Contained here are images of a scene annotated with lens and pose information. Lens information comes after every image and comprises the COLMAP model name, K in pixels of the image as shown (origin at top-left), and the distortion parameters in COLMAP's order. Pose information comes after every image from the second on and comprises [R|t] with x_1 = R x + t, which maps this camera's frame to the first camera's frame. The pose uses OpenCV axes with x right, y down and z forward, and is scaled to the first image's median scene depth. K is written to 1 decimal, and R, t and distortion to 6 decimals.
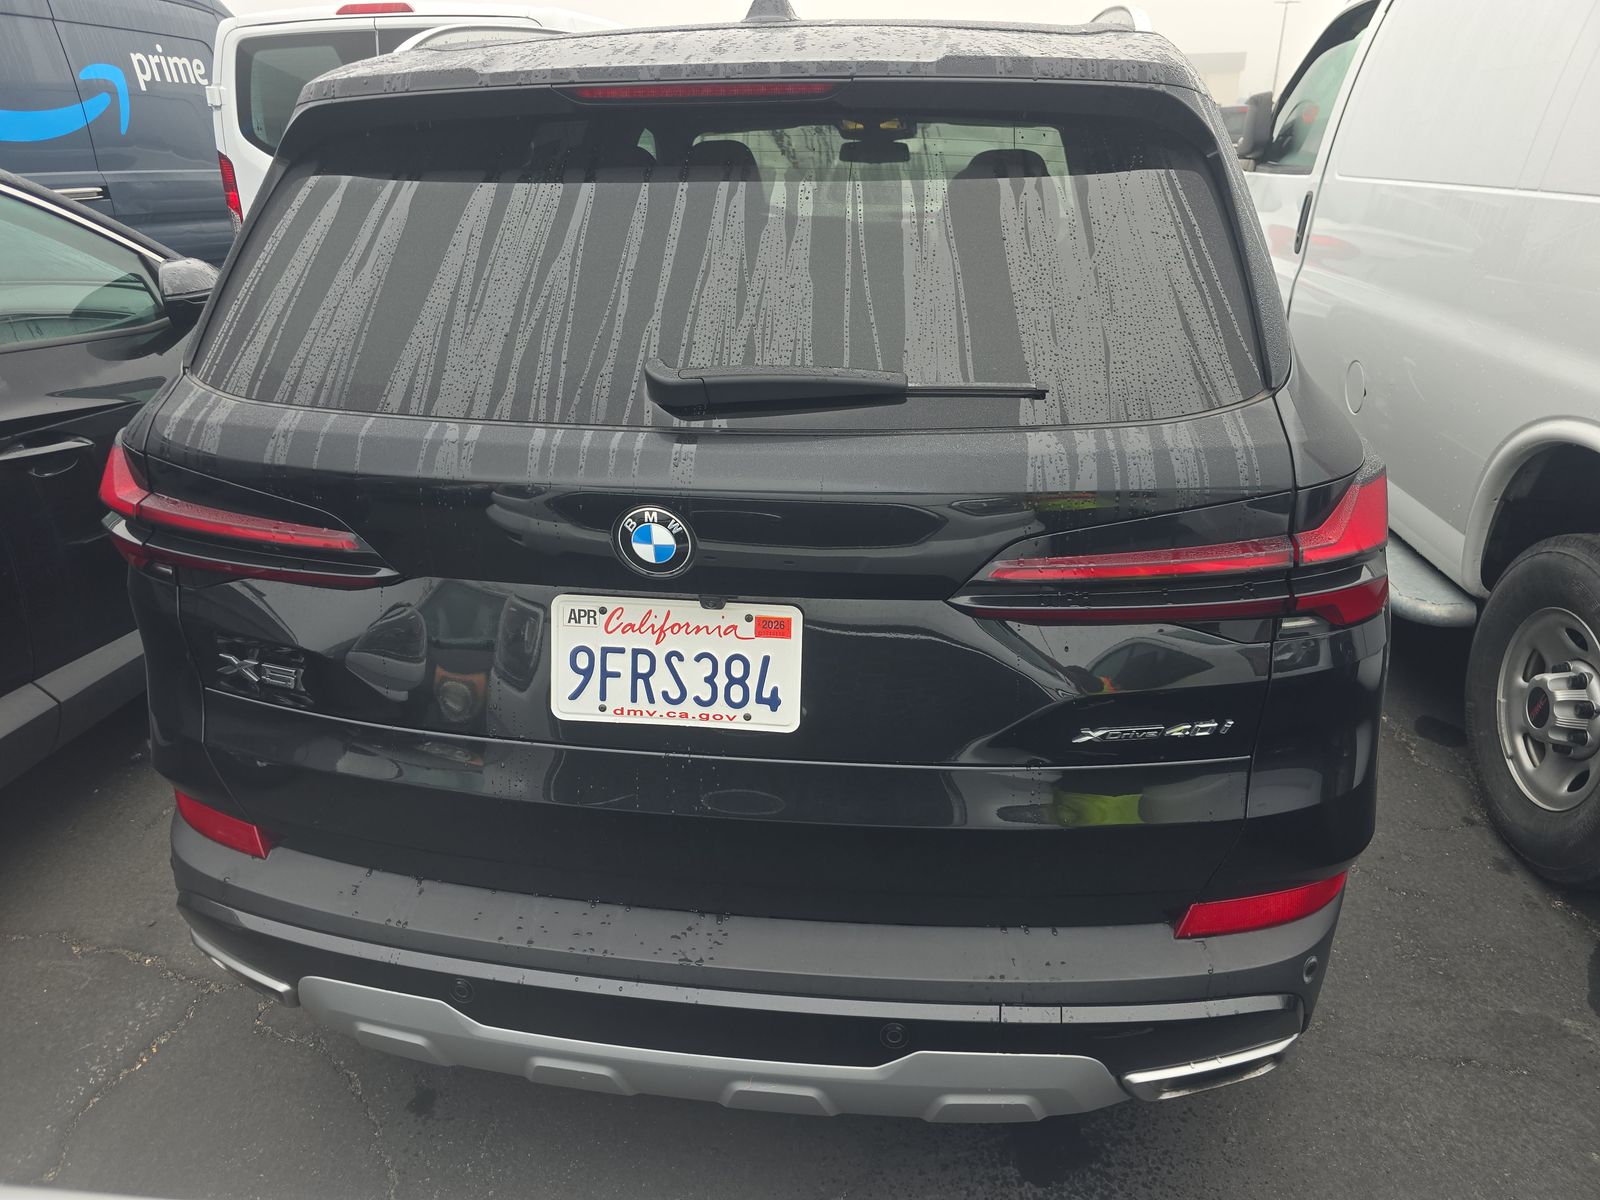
lens RADIAL K [[1067.1, 0, 801.3], [0, 1067.1, 573.0], [0, 0, 1]] dist [0.148719, -0.246641]
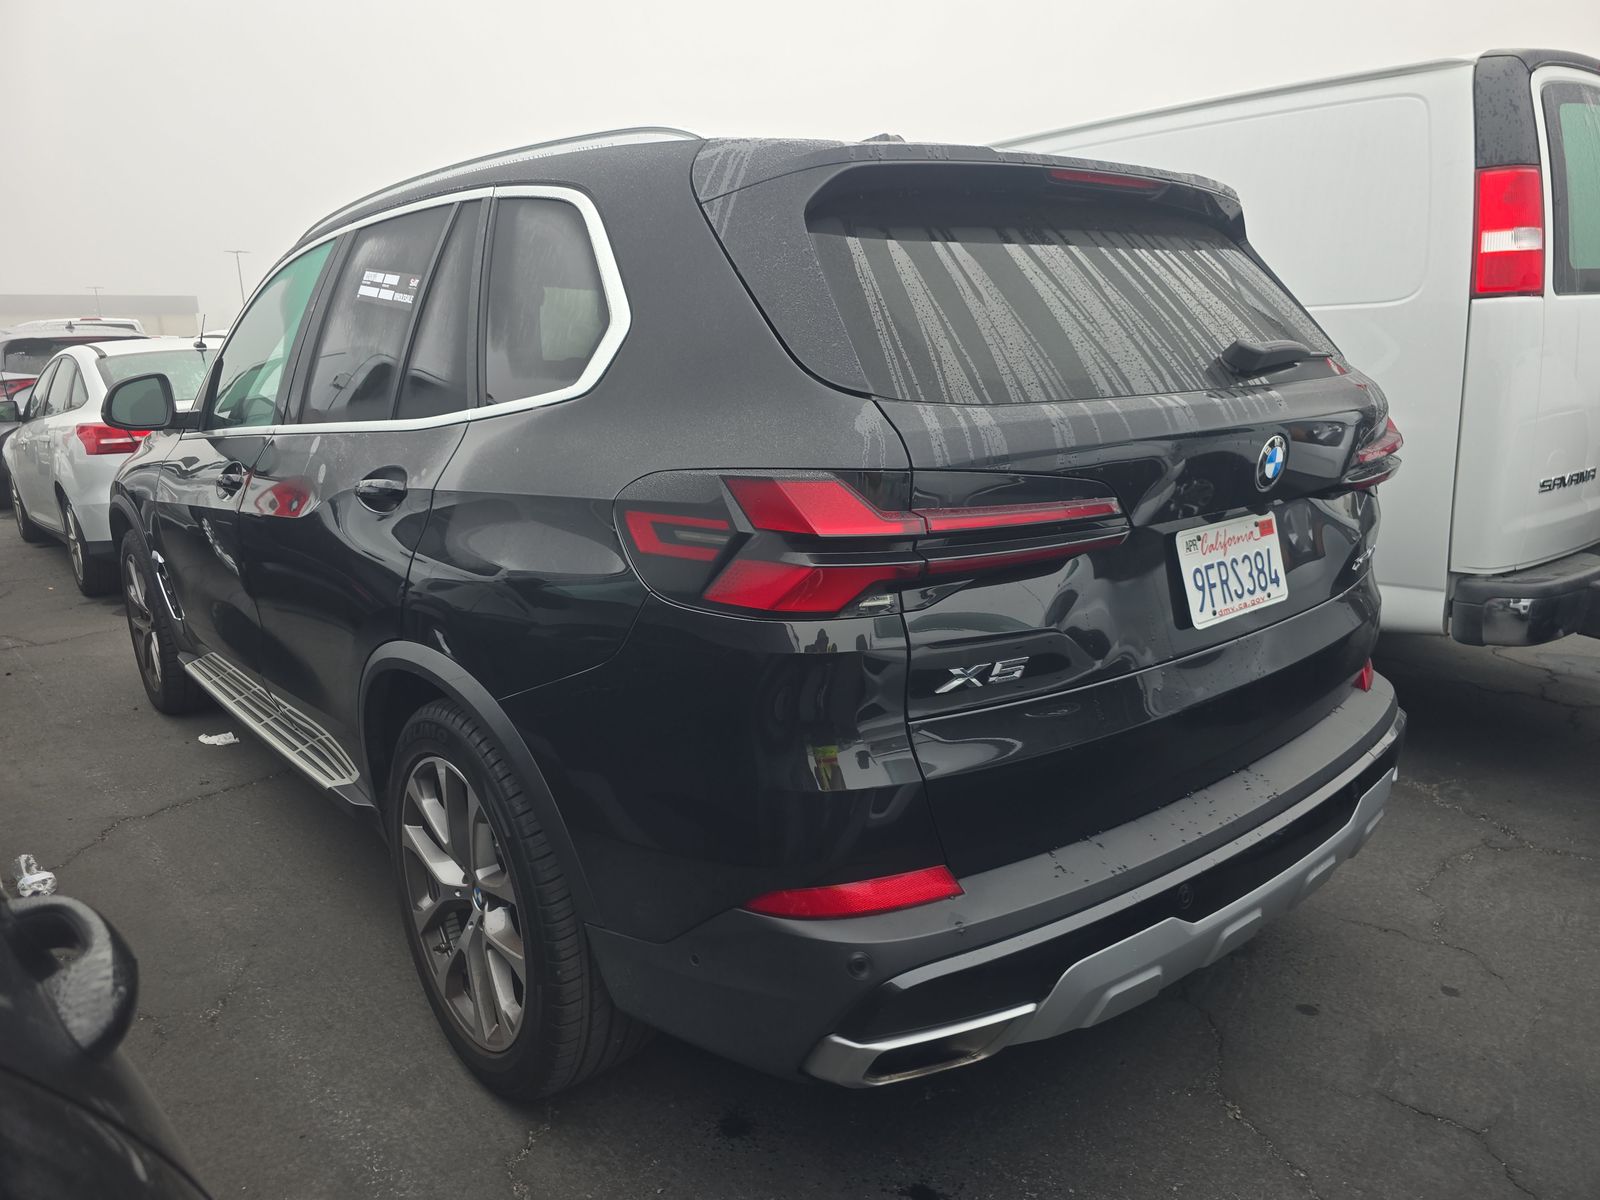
lens RADIAL K [[1109.6, 0, 798.0], [0, 1109.6, 566.2], [0, 0, 1]] dist [0.031589, -0.000014]
pose [[0.653932, -0.152913, 0.740939, -1.528400], [0.299180, 0.951798, -0.067618, 0.013270], [-0.694885, 0.265892, 0.668159, 0.447727]]
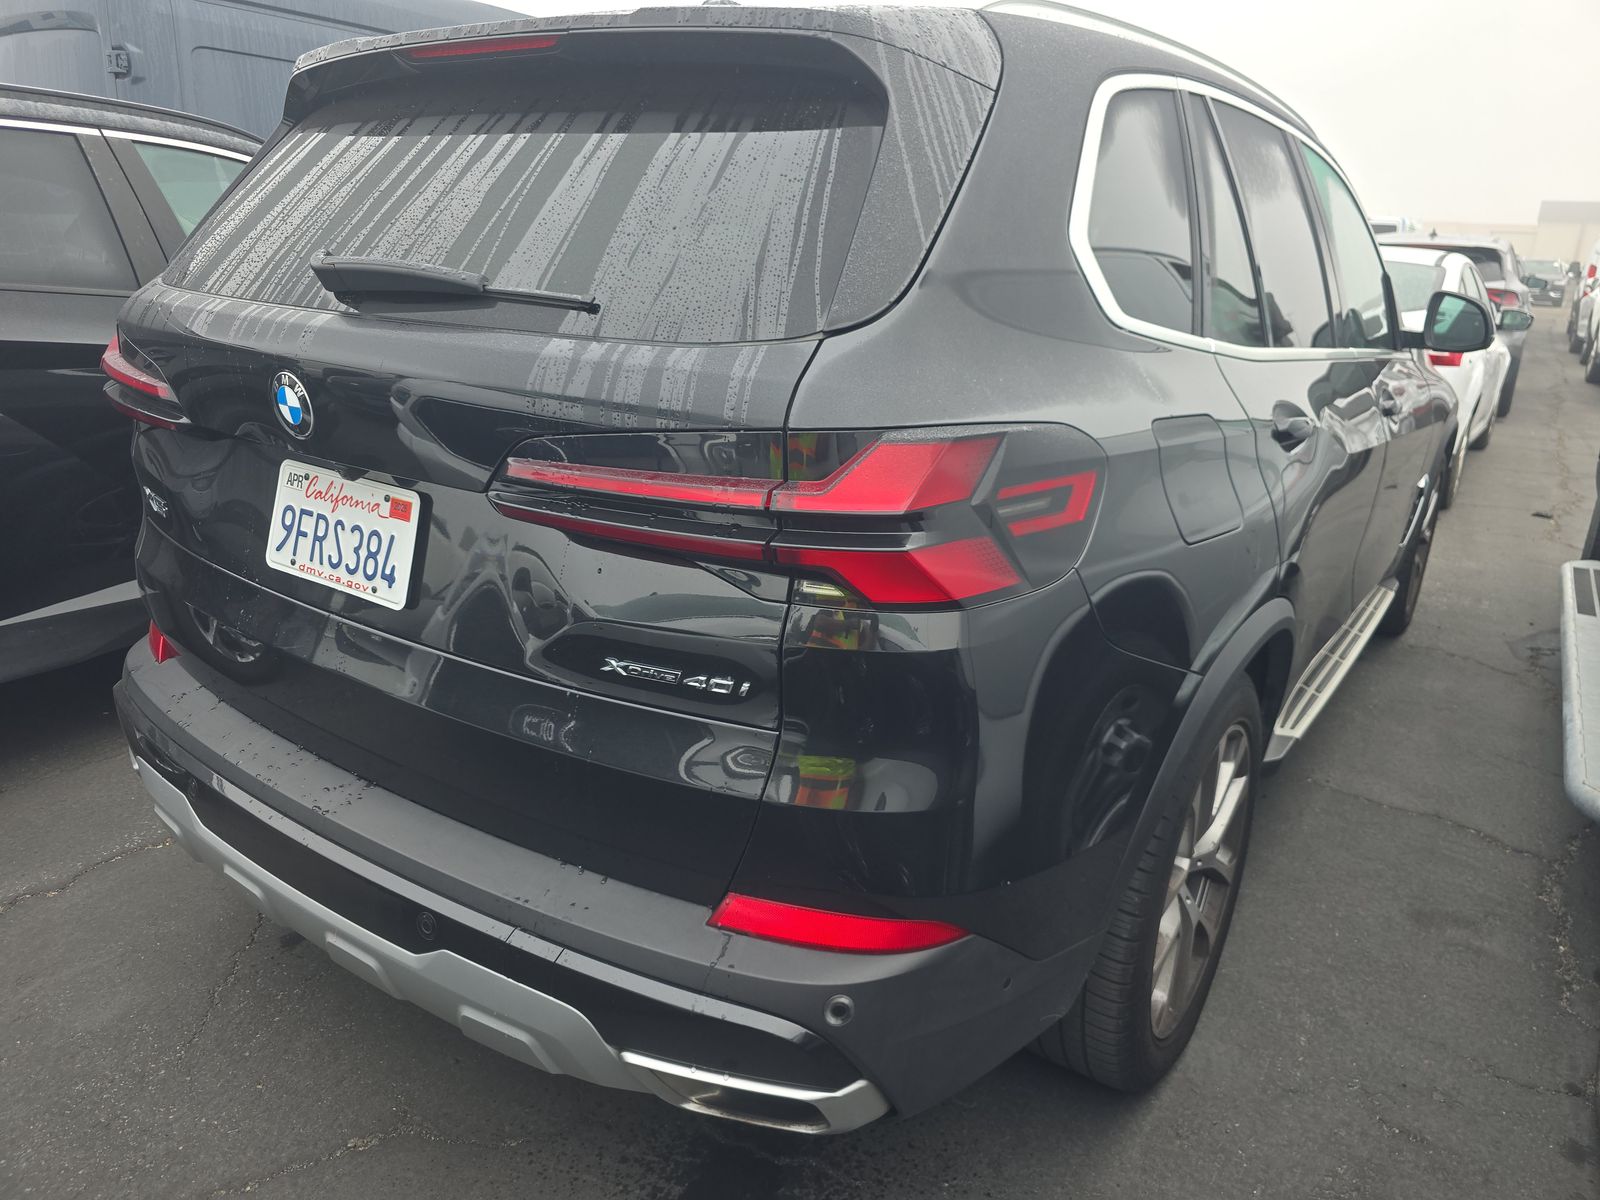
lens RADIAL K [[1109.6, 0, 798.0], [0, 1109.6, 566.2], [0, 0, 1]] dist [0.031589, -0.000014]
pose [[0.891589, 0.175190, -0.417585, 0.803916], [-0.216136, 0.974953, -0.052450, 0.078004], [0.397937, 0.137019, 0.907123, 0.143551]]
